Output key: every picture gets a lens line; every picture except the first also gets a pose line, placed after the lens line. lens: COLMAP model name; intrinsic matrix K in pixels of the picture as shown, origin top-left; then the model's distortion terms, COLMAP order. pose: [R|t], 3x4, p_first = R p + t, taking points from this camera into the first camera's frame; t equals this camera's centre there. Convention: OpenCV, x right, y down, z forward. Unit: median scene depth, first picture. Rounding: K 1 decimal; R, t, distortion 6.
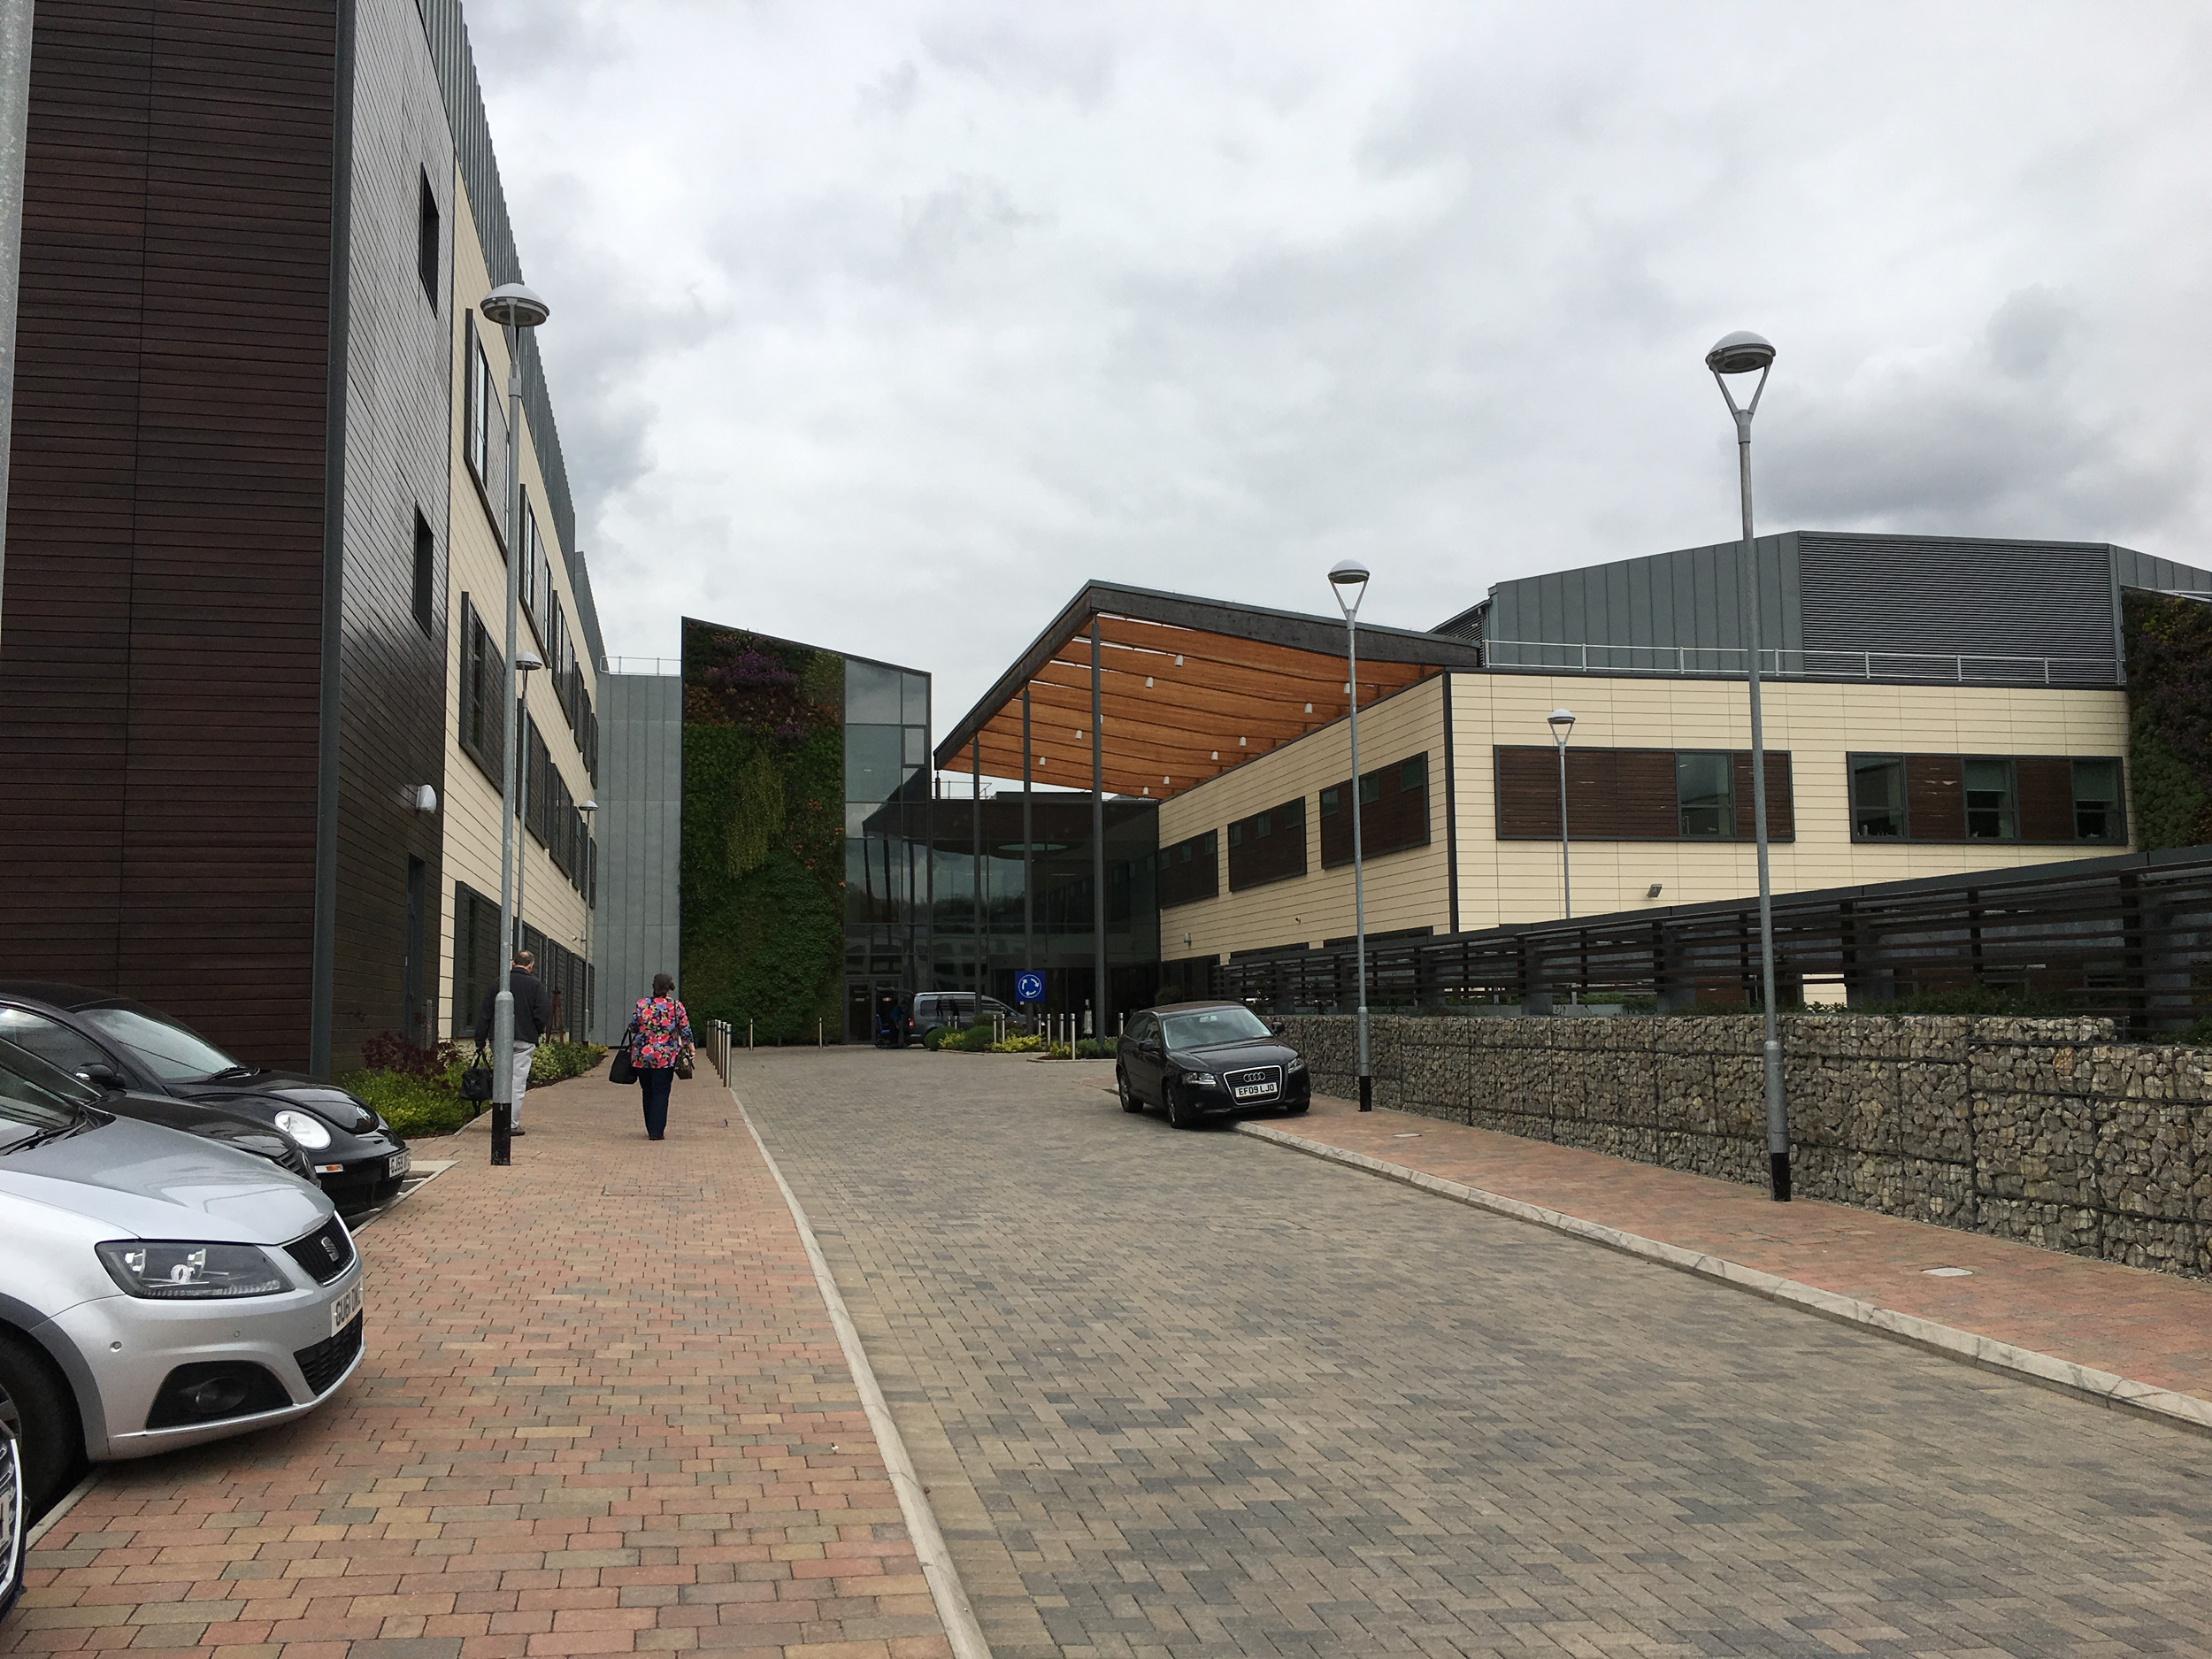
lens RADIAL K [[1865.2, 0, 1106.0], [0, 1865.2, 829.5], [0, 0, 1]] dist [0.006443, -0.000541]
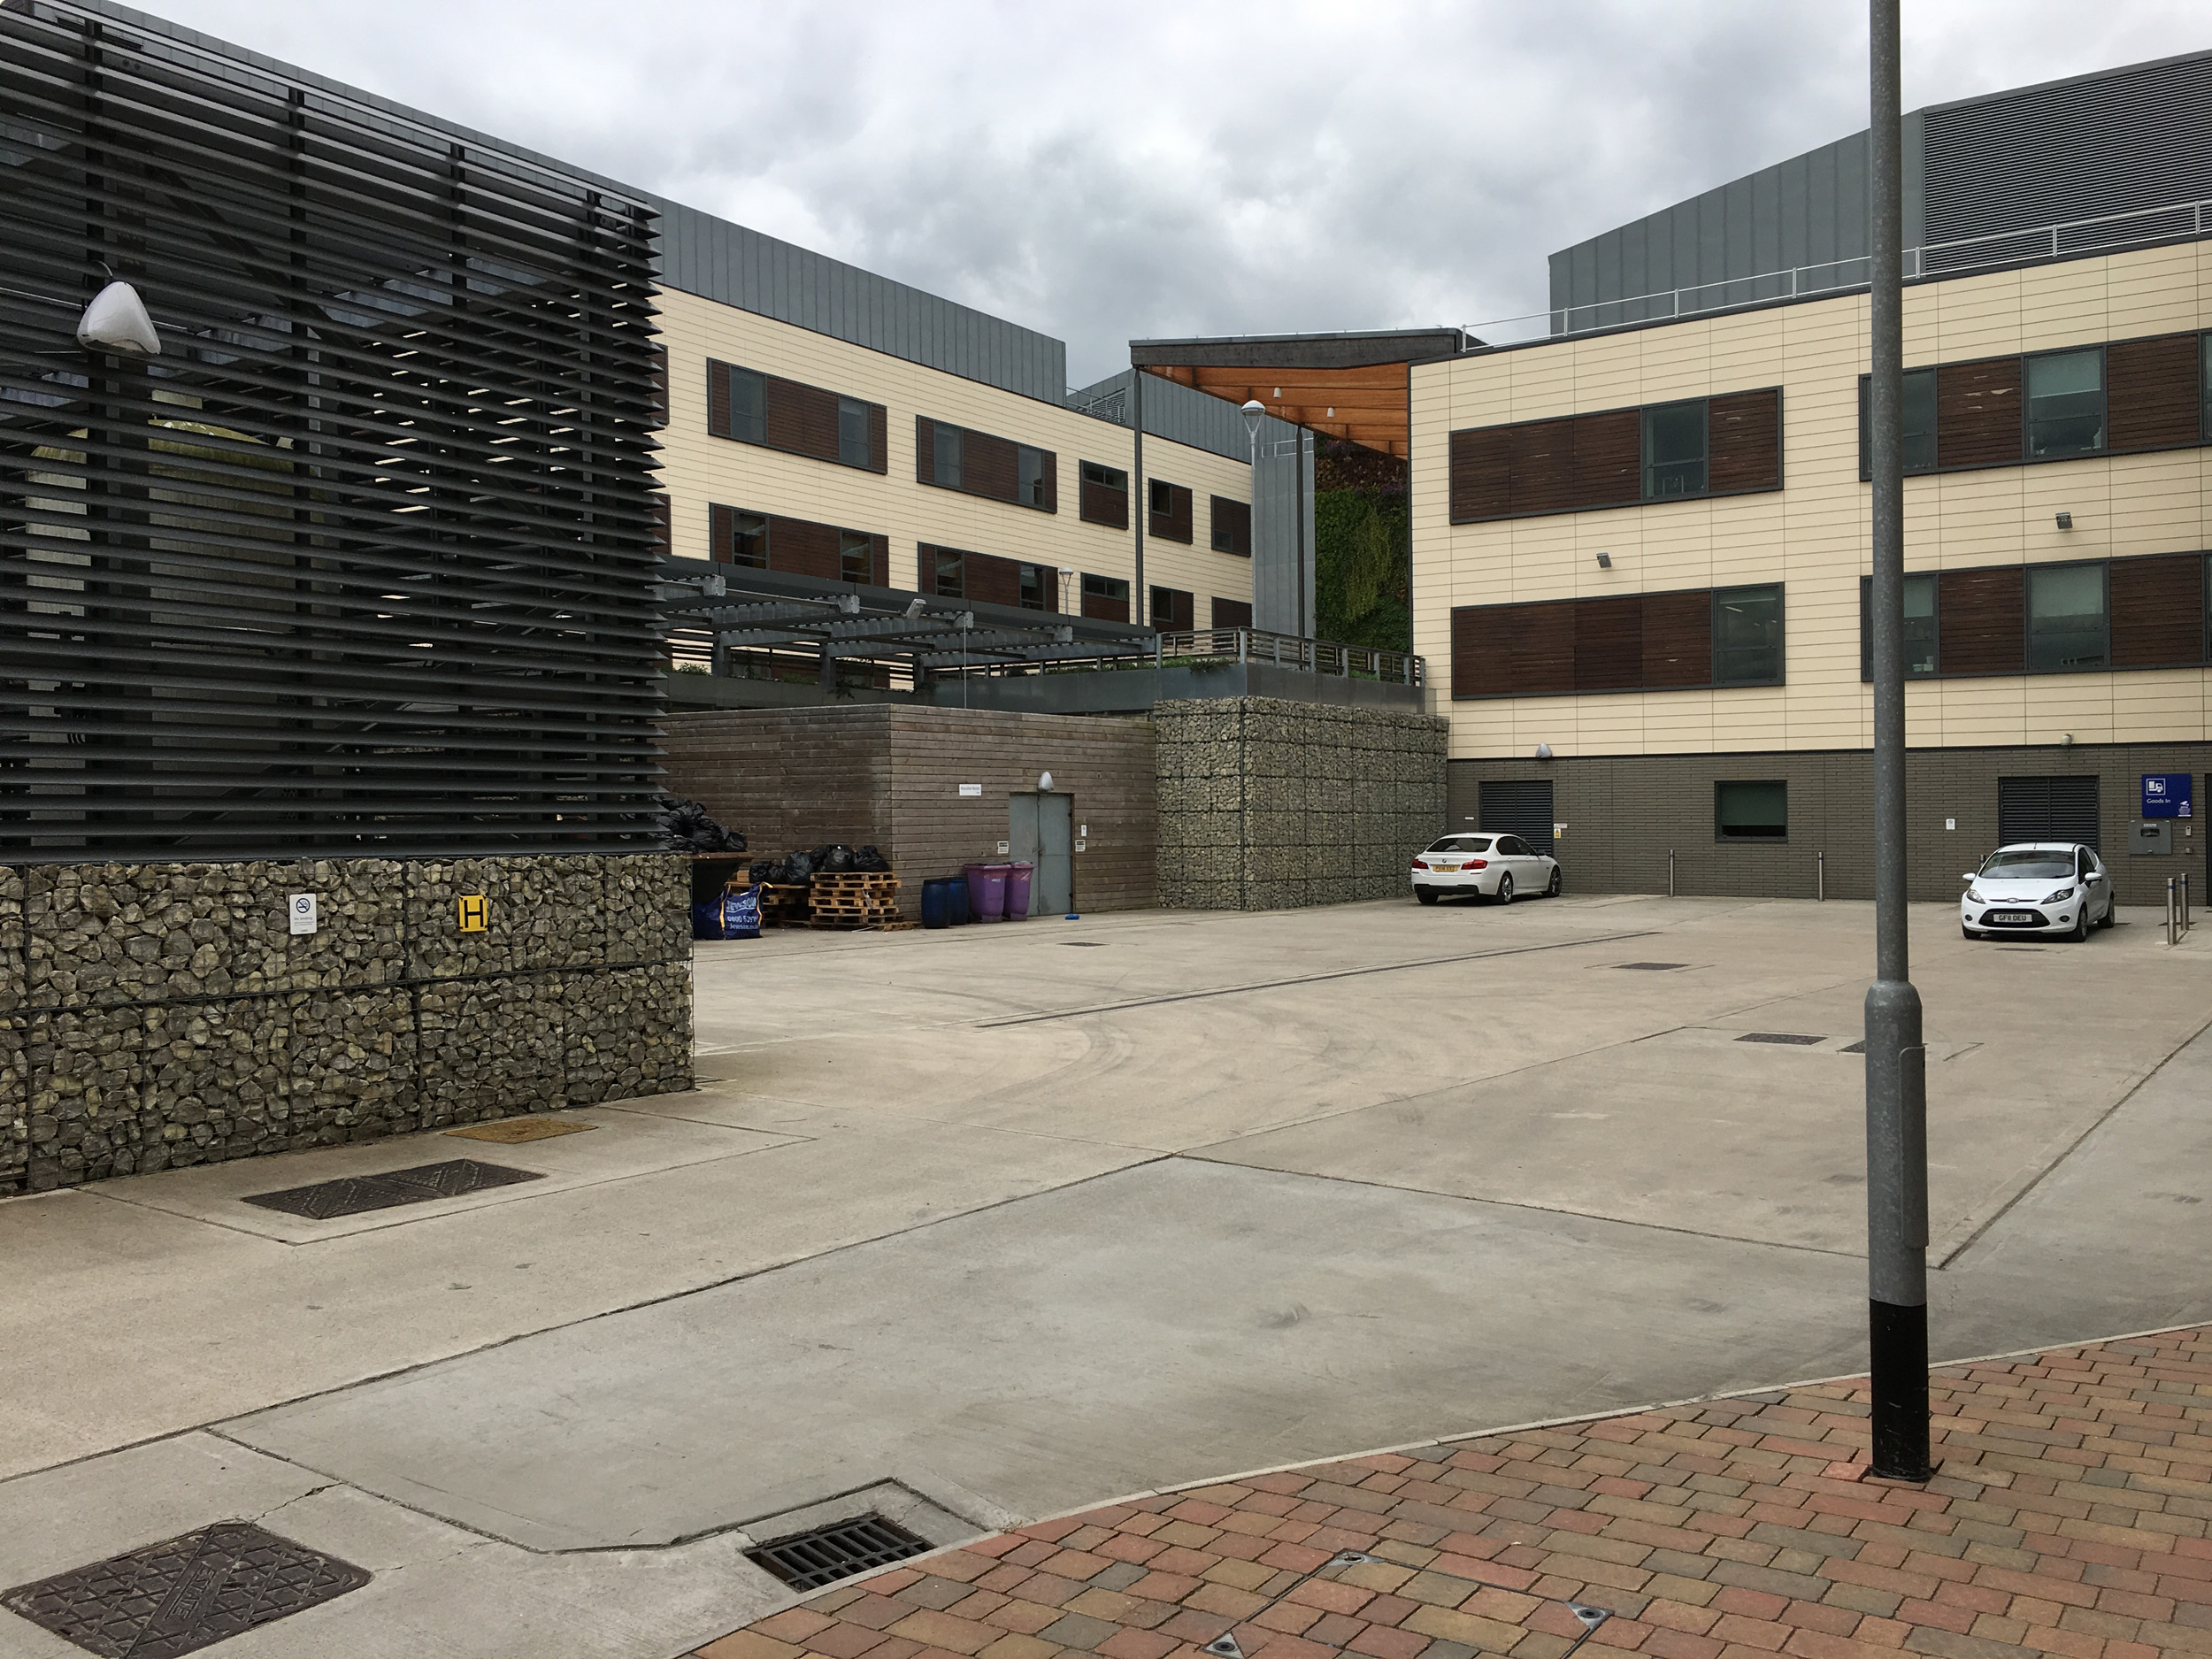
lens RADIAL K [[1865.2, 0, 1106.0], [0, 1865.2, 829.5], [0, 0, 1]] dist [0.006443, -0.000541]
pose [[0.669097, 0.011508, -0.743086, 0.803668], [0.070875, 0.994335, 0.079217, 0.073260], [0.739787, -0.105670, 0.664491, 0.155353]]
